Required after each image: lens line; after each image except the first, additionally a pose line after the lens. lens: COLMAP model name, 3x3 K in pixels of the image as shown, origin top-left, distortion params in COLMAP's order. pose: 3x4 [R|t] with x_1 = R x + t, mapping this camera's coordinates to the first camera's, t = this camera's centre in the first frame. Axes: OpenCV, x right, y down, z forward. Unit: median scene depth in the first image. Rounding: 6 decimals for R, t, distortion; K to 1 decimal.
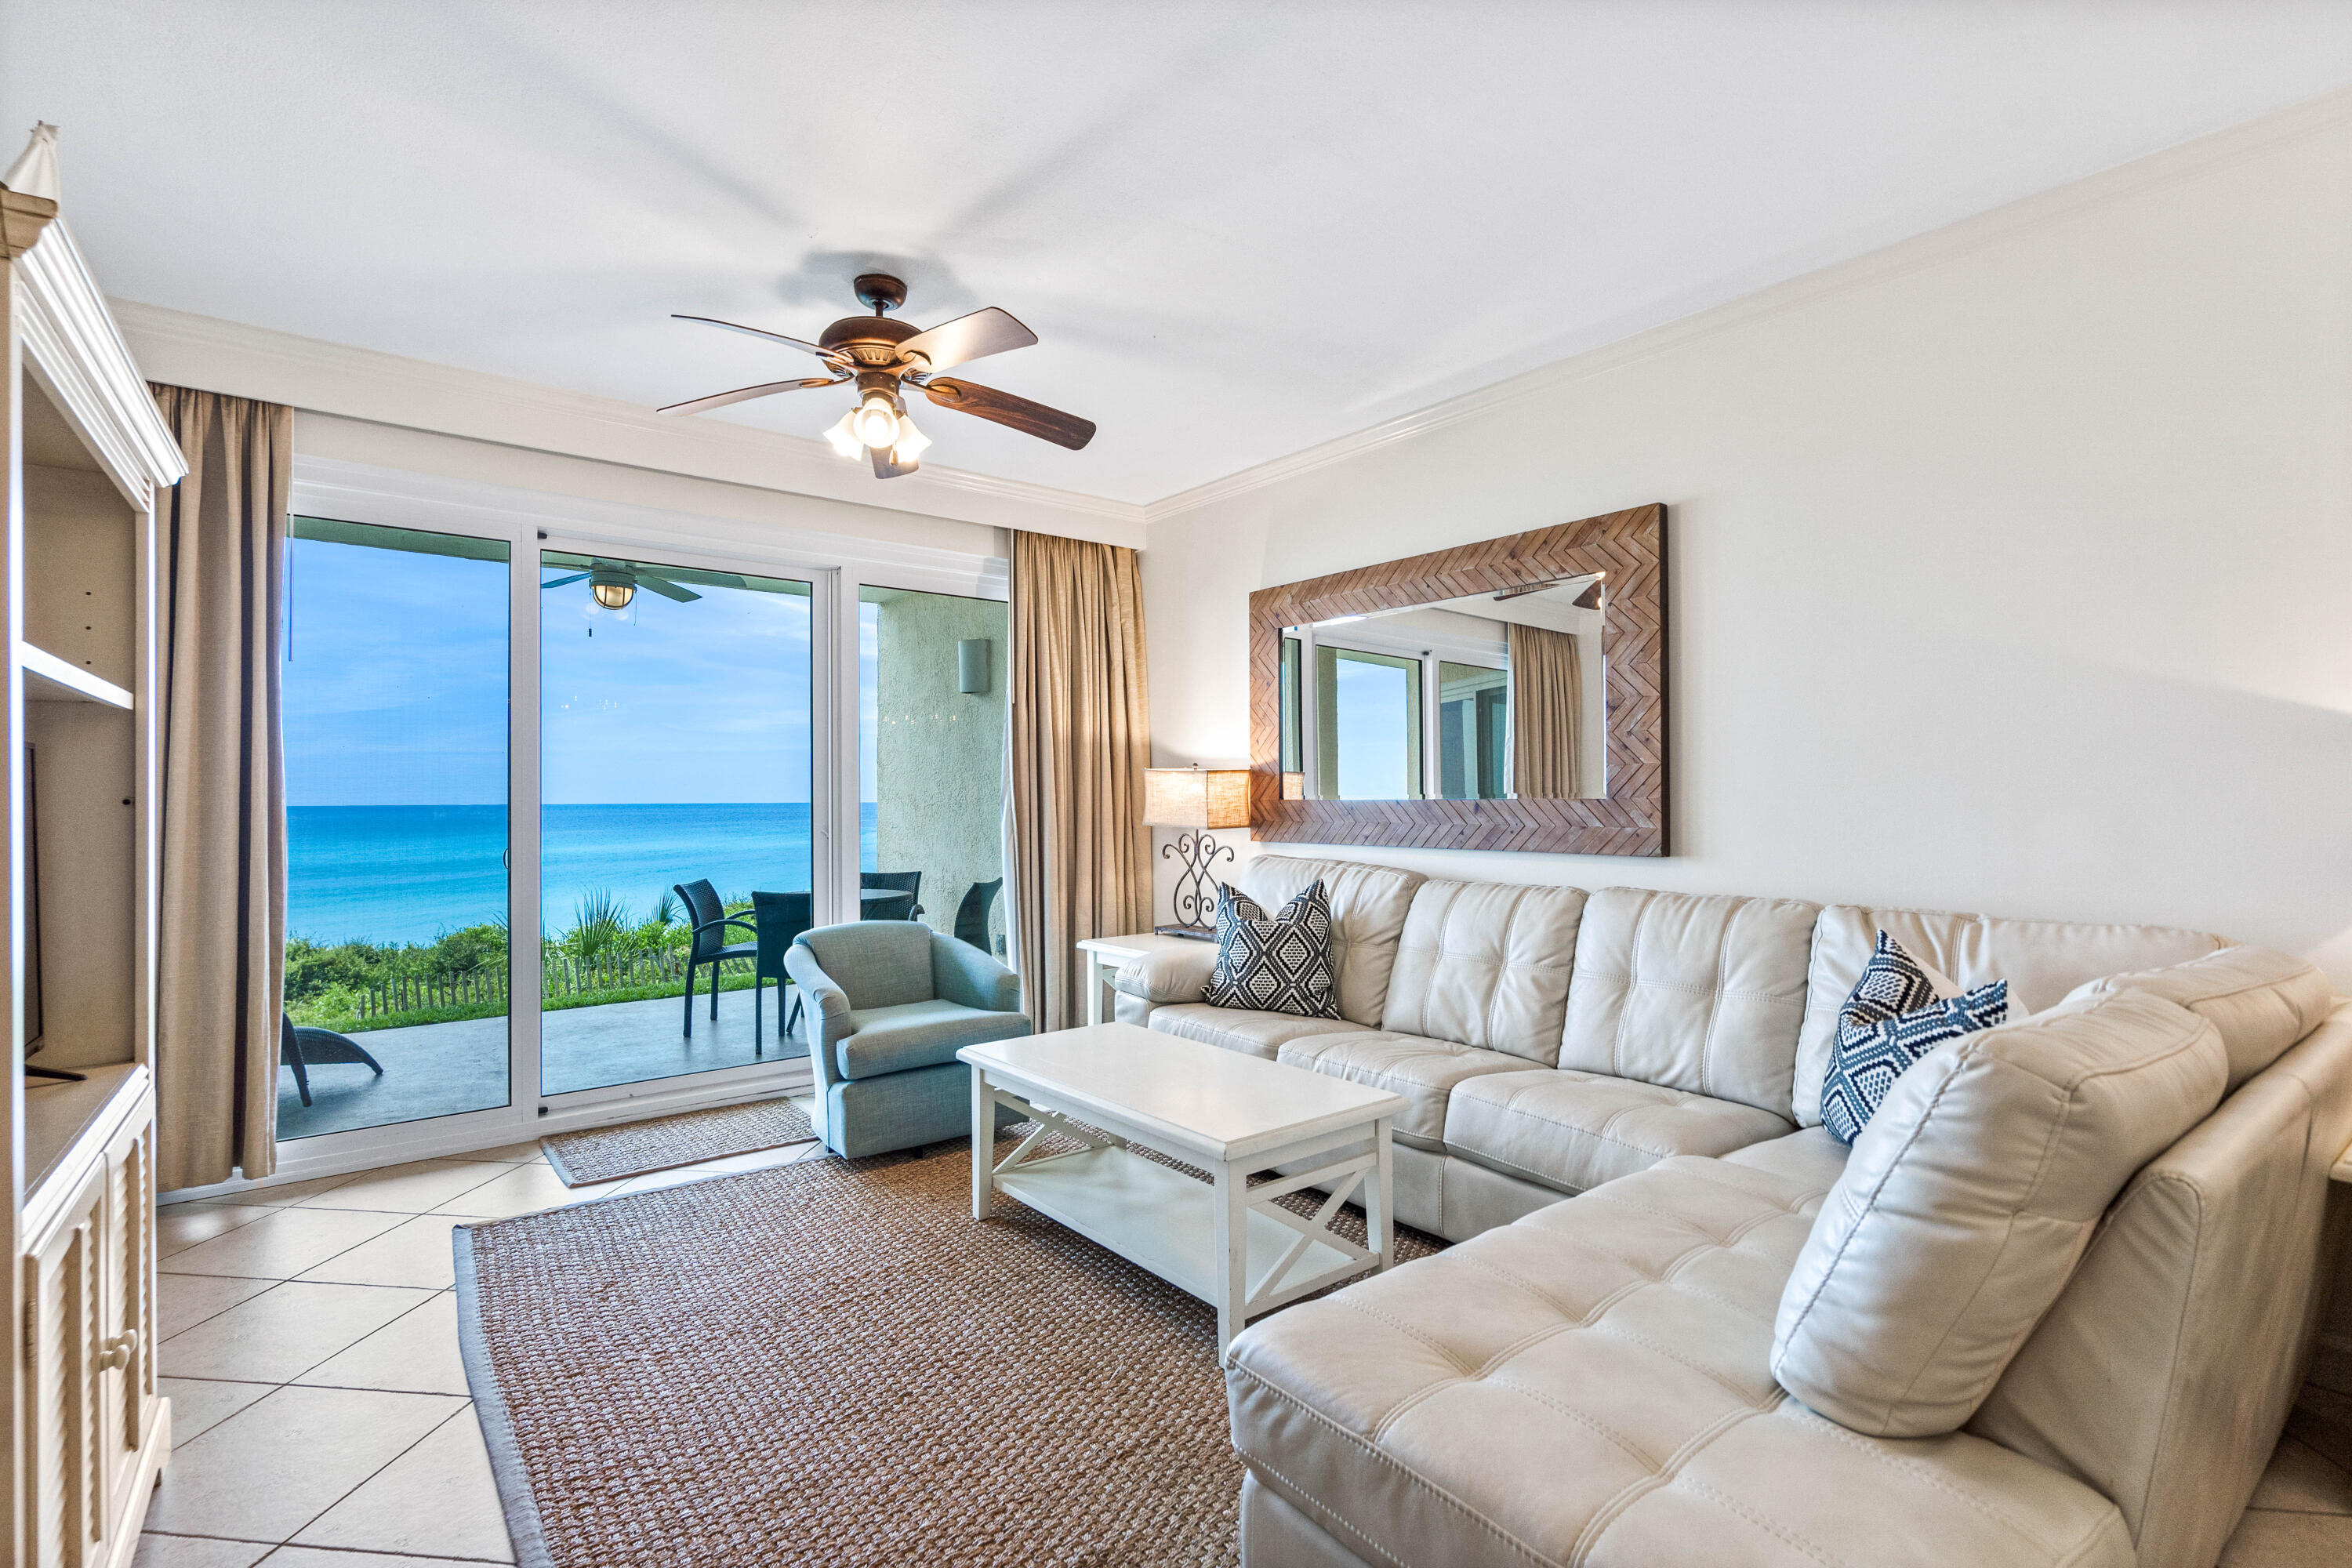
lens RADIAL K [[1074.8, 0, 1170.4], [0, 1074.8, 801.5], [0, 0, 1]] dist [0.024614, 0.000526]
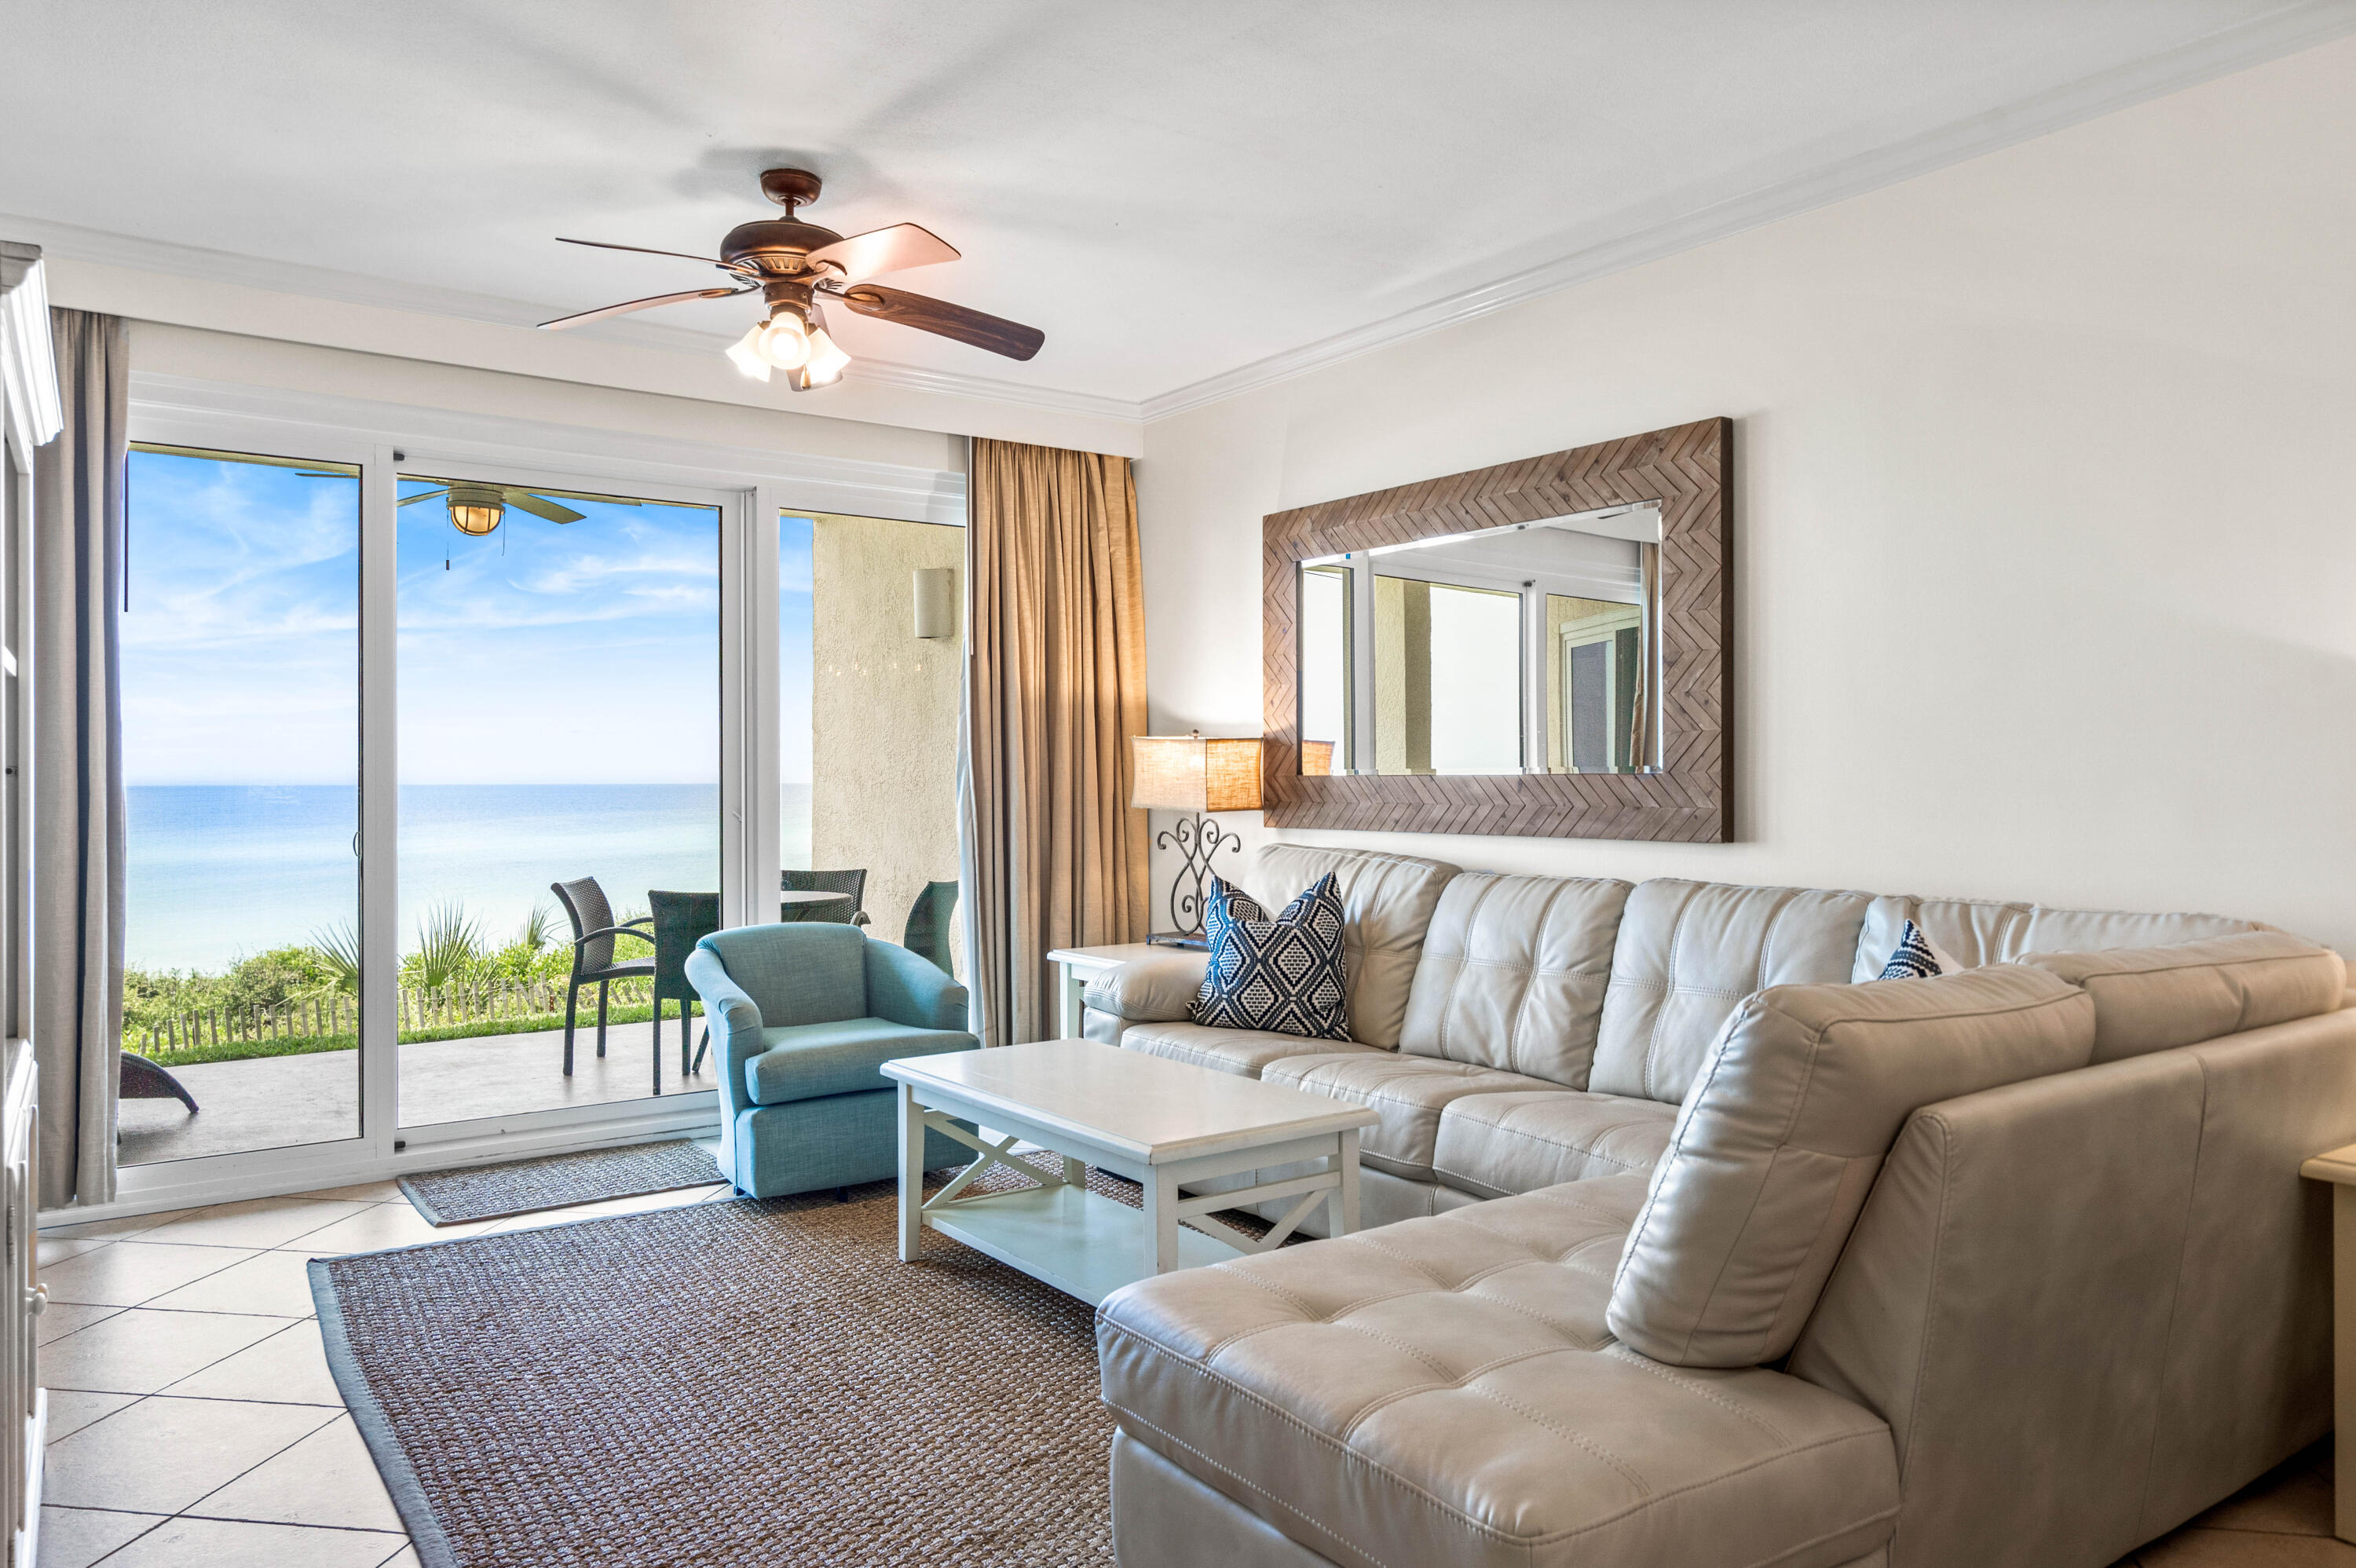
lens RADIAL K [[1538.8, 0, 1178.0], [0, 1538.8, 784.0], [0, 0, 1]] dist [0.051661, -0.006835]
pose [[0.999040, 0.000930, -0.043799, 0.083236], [-0.000872, 0.999999, 0.001353, 0.004340], [0.043801, -0.001314, 0.999039, -0.198753]]
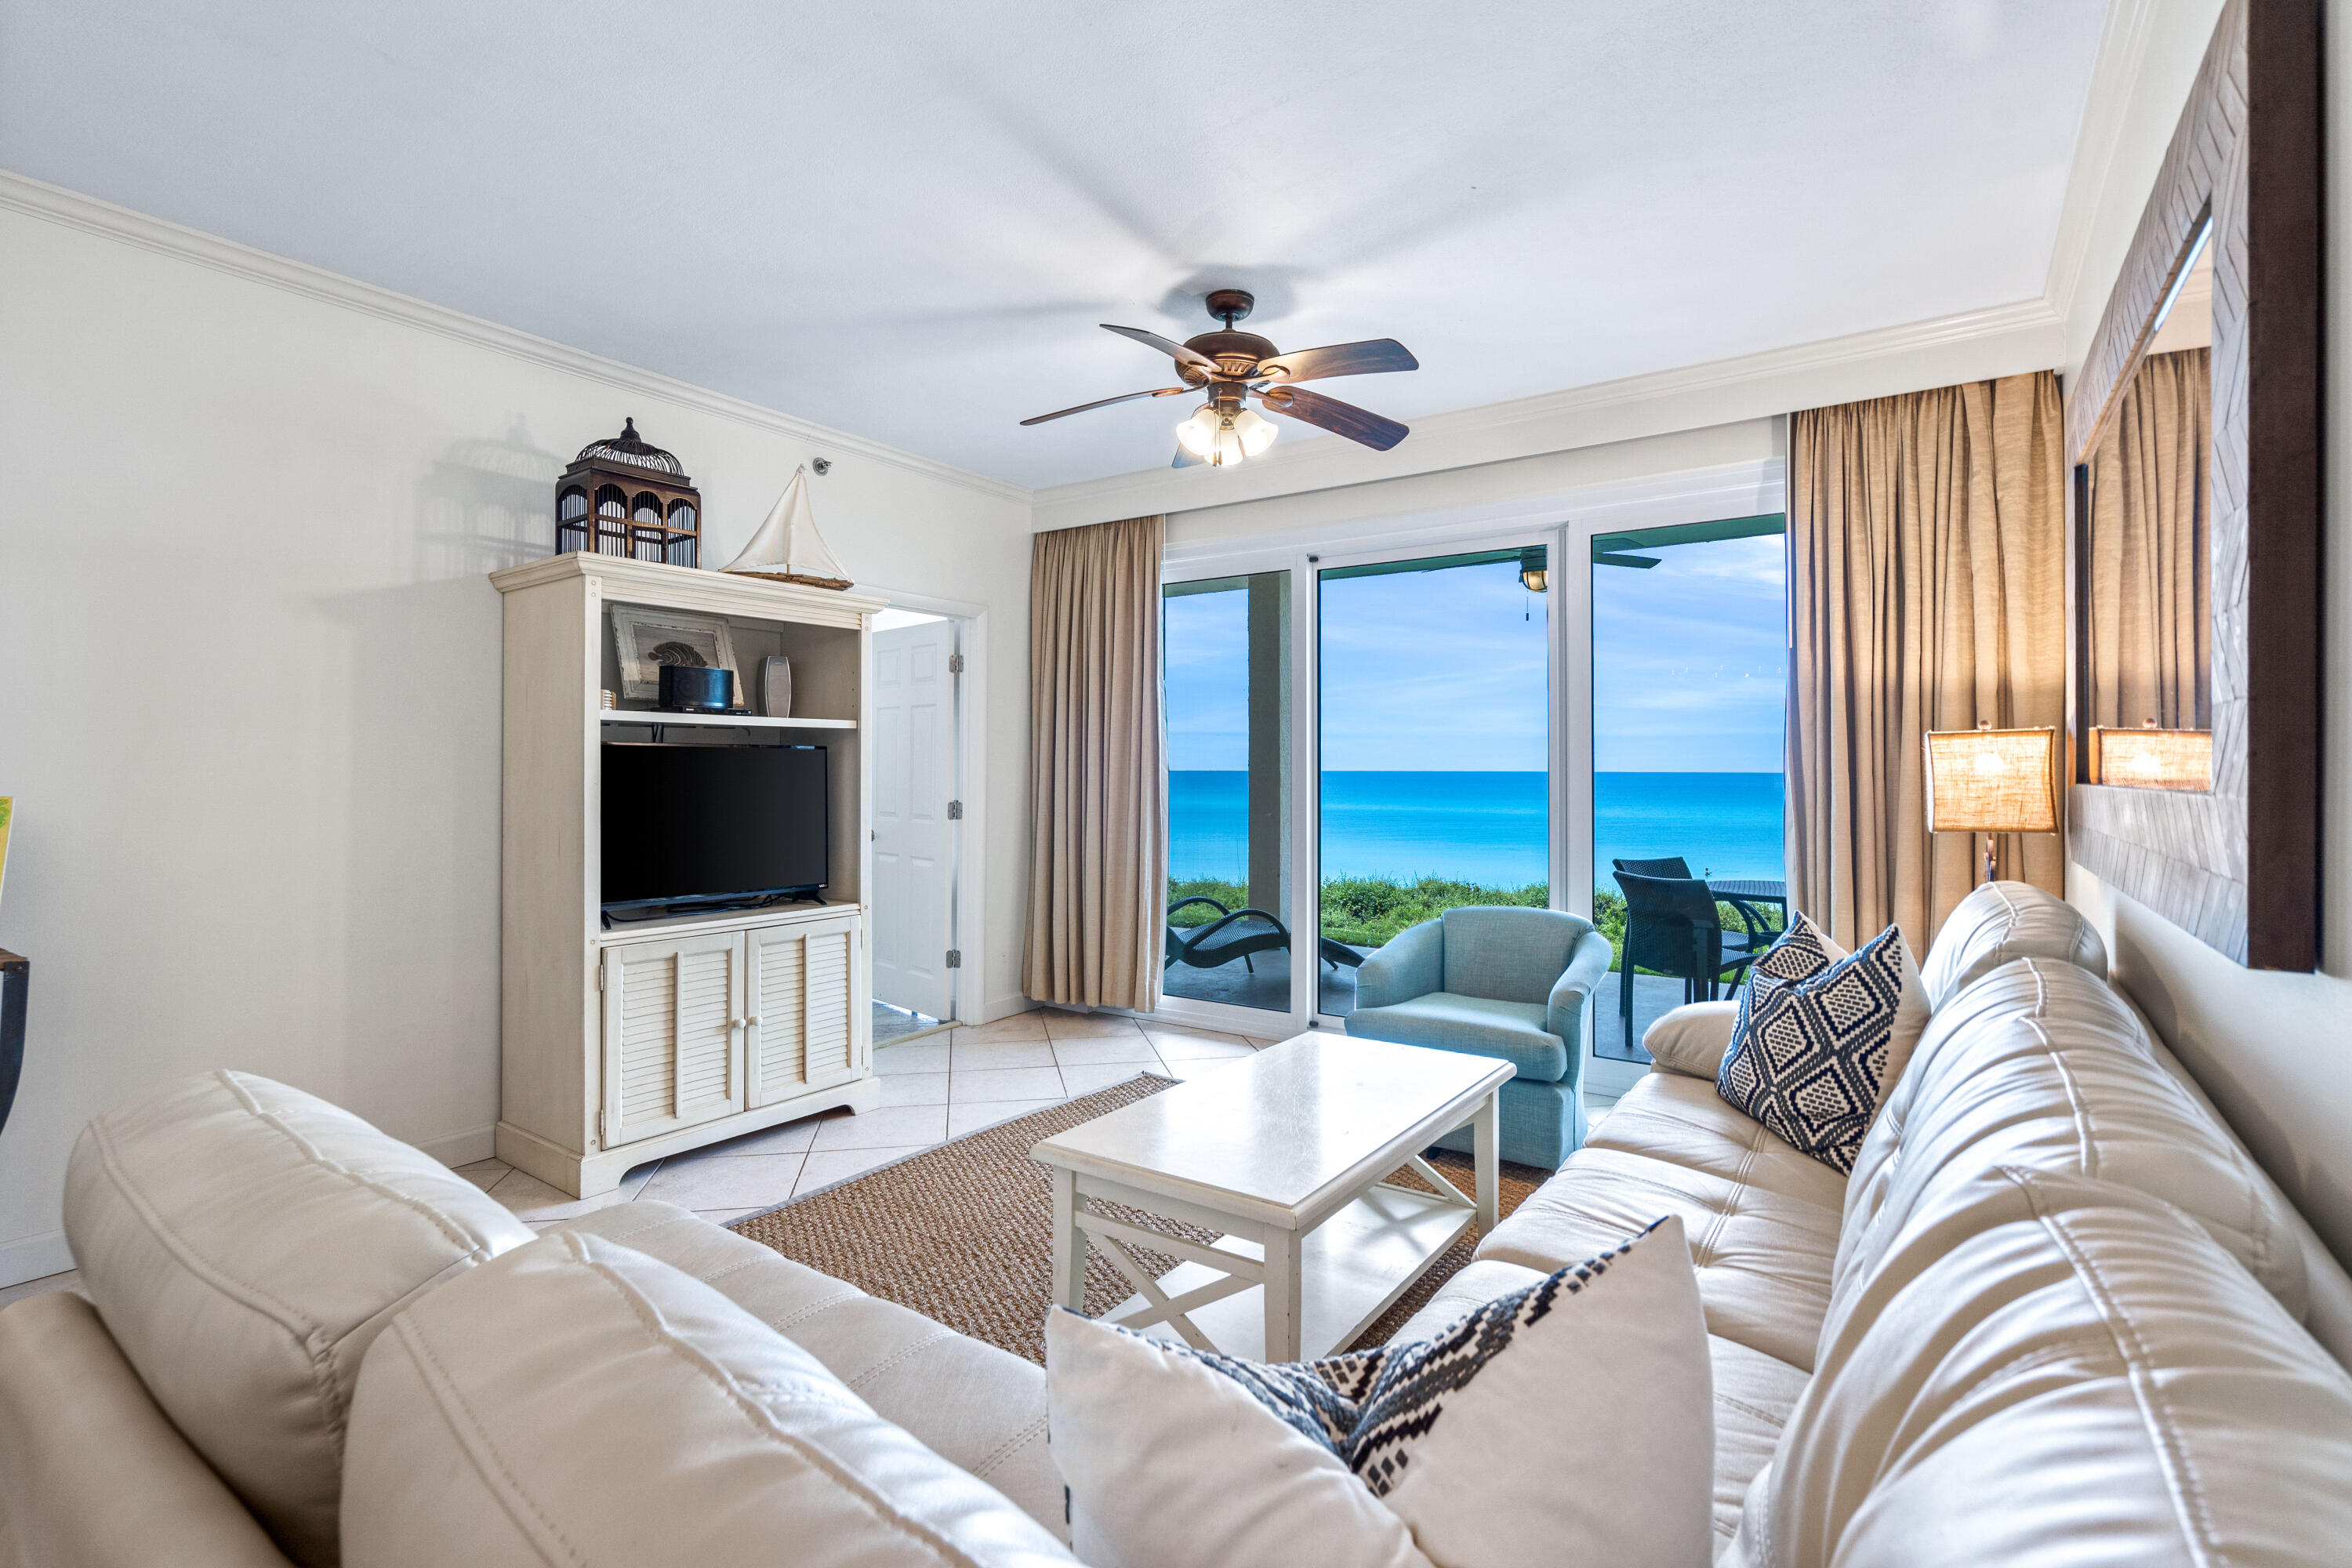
lens RADIAL K [[1089.4, 0, 1168.8], [0, 1089.4, 762.9], [0, 0, 1]] dist [0.001930, 0.000294]
pose [[0.306508, 0.002132, -0.951866, 0.641394], [-0.005005, 0.999987, 0.000628, -0.013850], [0.951855, 0.004572, 0.306514, 0.524627]]
